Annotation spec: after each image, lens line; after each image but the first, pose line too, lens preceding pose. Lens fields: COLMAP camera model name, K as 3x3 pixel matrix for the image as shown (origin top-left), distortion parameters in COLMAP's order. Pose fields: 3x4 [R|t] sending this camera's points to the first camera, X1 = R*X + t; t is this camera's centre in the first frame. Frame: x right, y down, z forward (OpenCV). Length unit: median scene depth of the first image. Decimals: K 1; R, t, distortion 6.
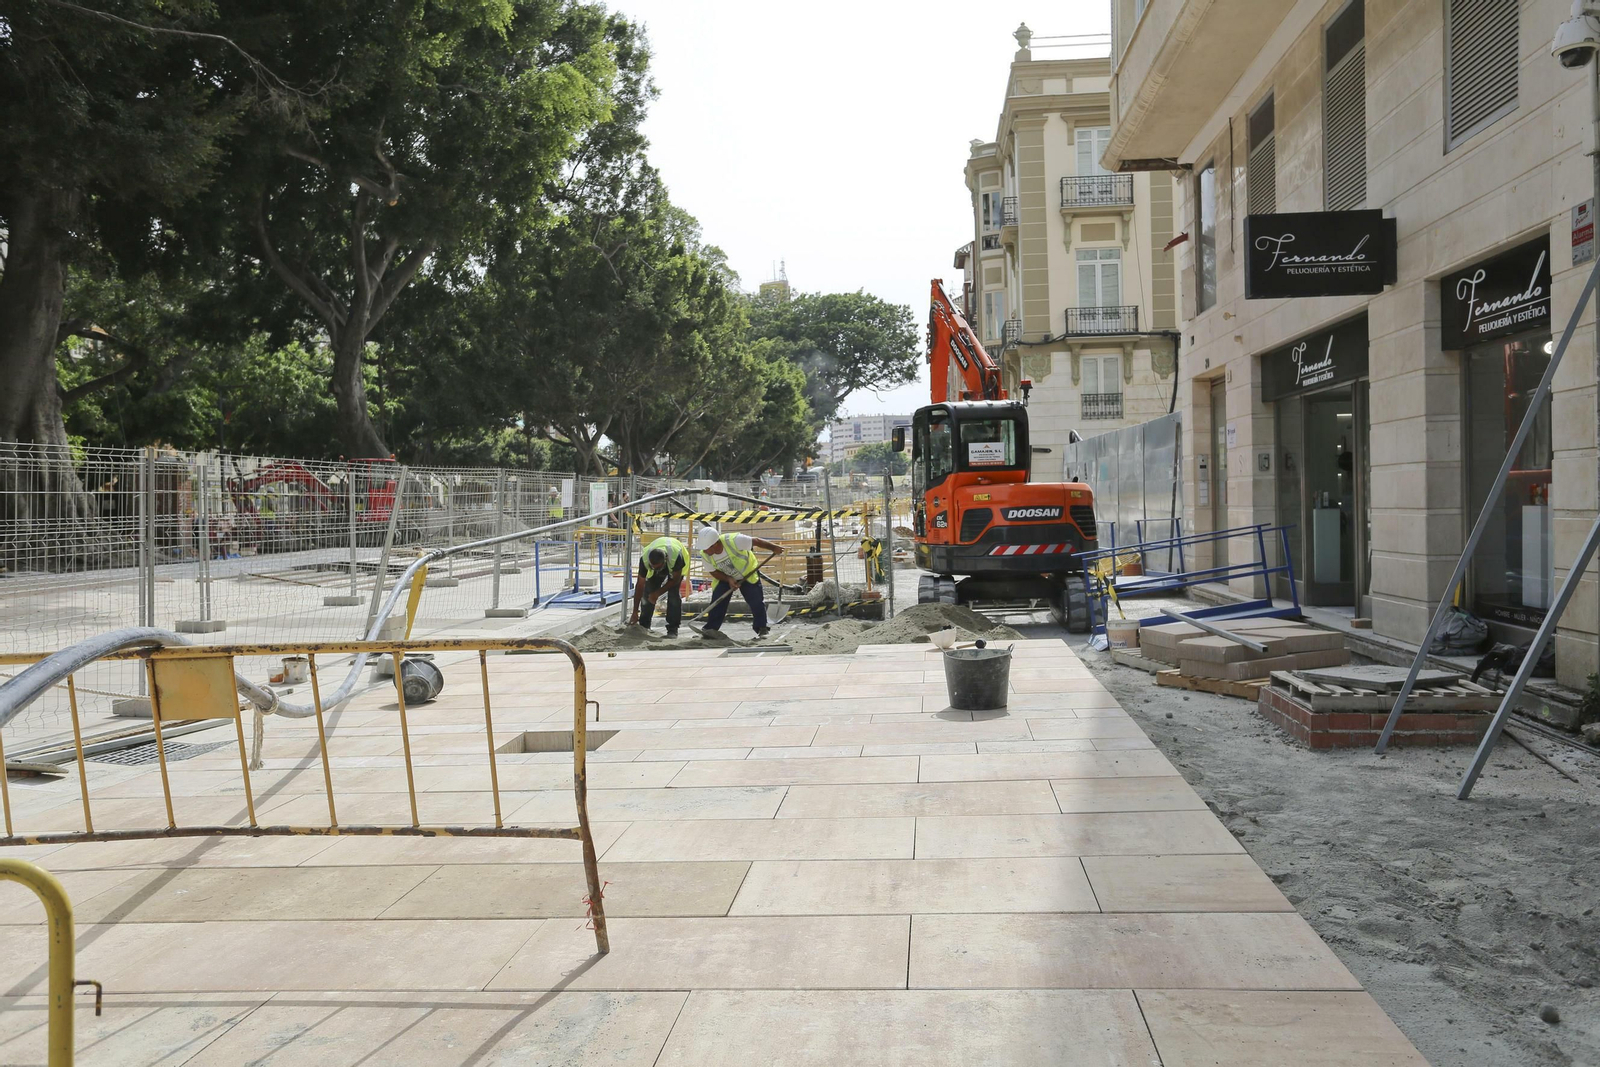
lens RADIAL K [[1247.4, 0, 800.0], [0, 1247.4, 533.5], [0, 0, 1]] dist [-0.047913, 0.106430]
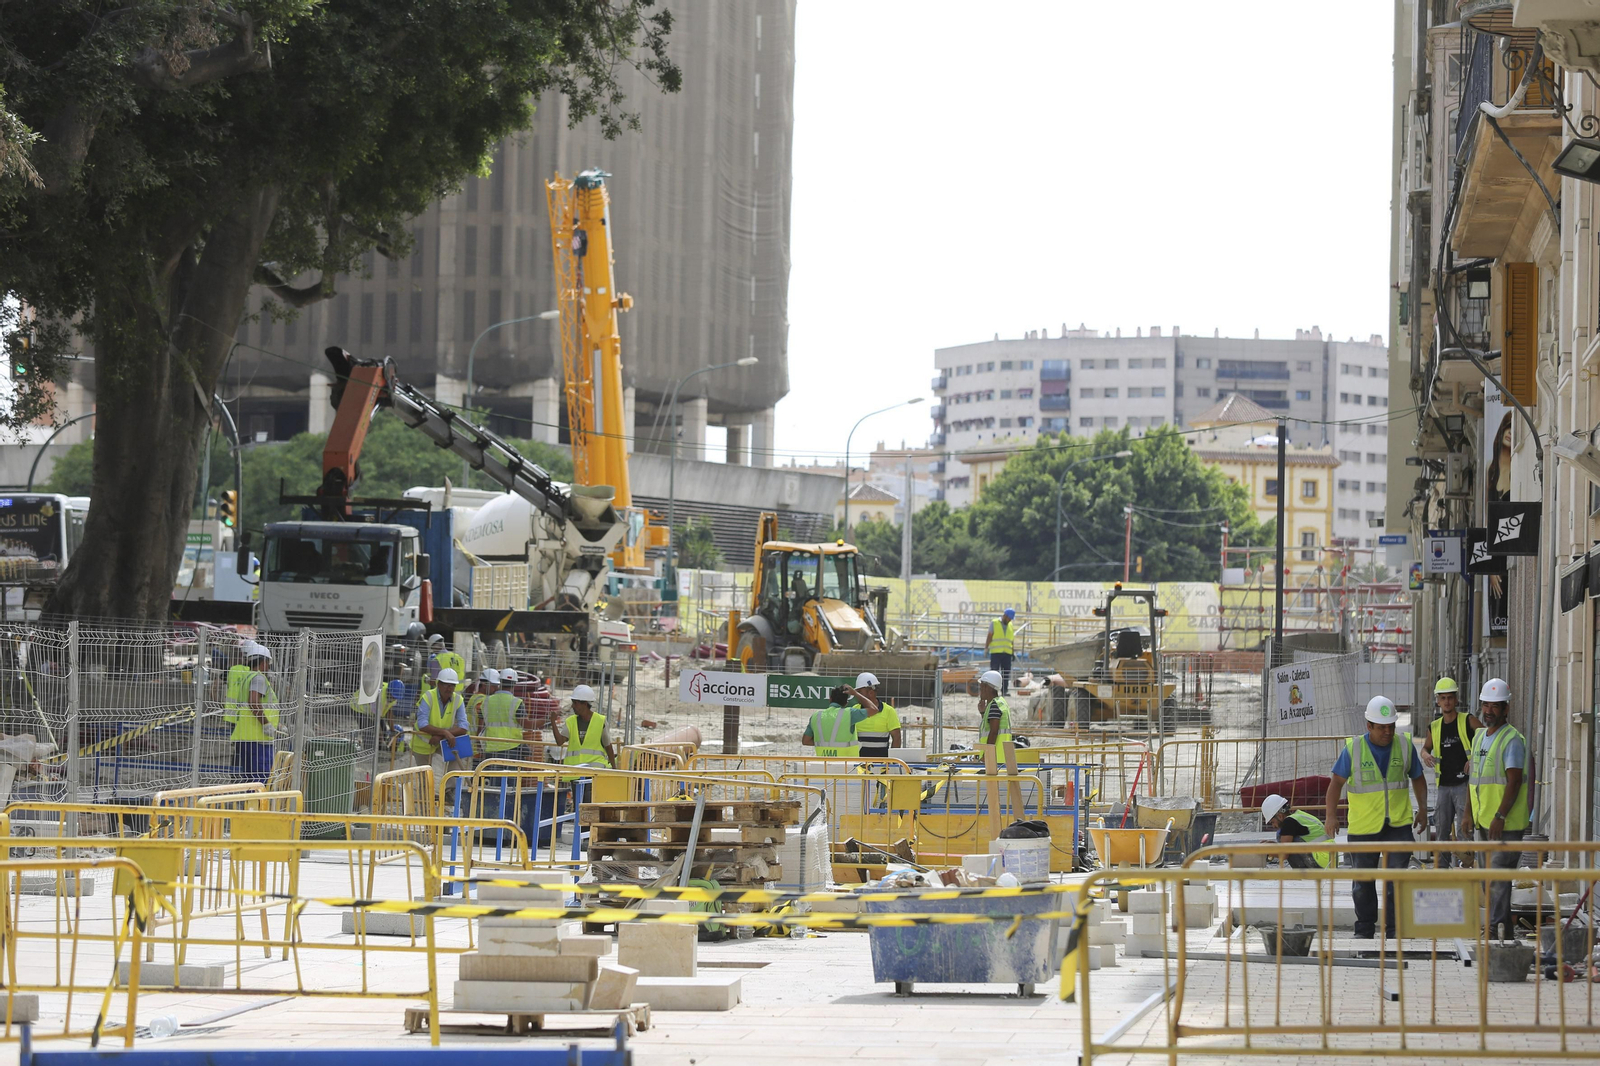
lens RADIAL K [[4840.0, 0, 800.0], [0, 4840.0, 533.0], [0, 0, 1]] dist [0.034569, 1.626593]
pose [[0.998862, 0.044397, -0.017399, 0.200494], [-0.045365, 0.997173, -0.059905, -0.062504], [0.014690, 0.060627, 0.998052, 1.723973]]
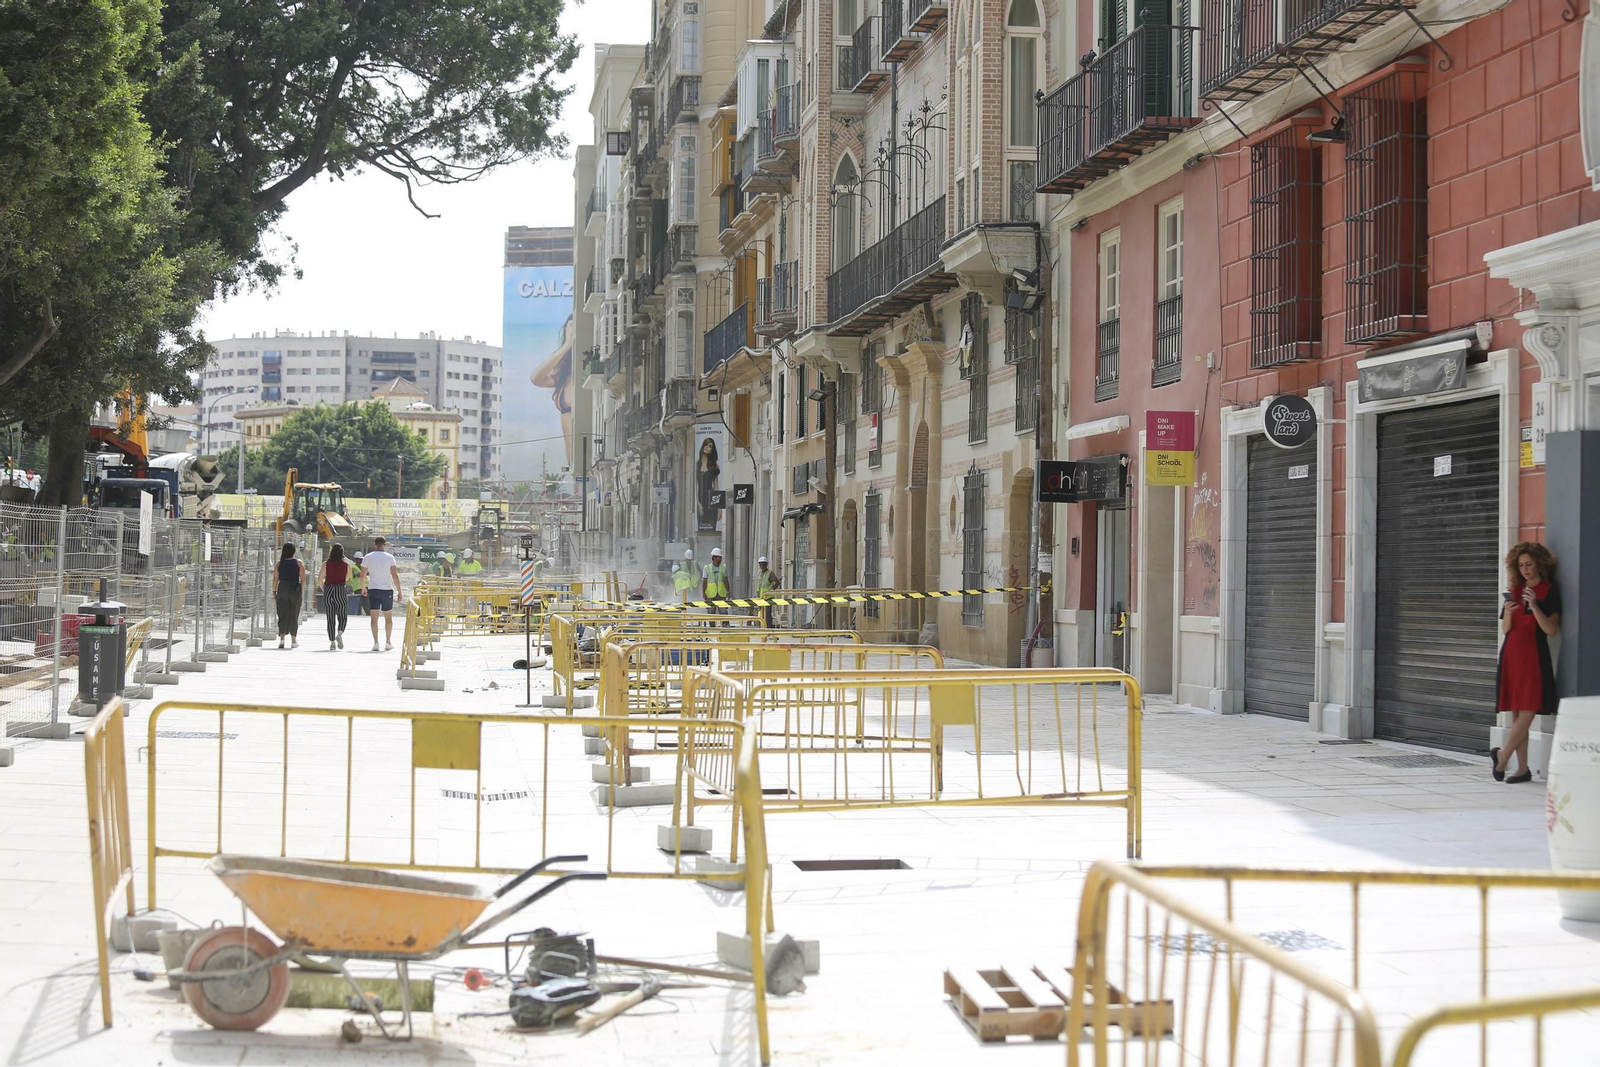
lens RADIAL K [[3200.8, 0, 800.0], [0, 3200.8, 533.5], [0, 0, 1]] dist [-0.313598, 0.150483]
pose [[0.975604, 0.040600, 0.215751, -0.002916], [-0.031936, 0.998543, -0.043494, -0.033765], [-0.217203, 0.035543, 0.975479, 1.040900]]
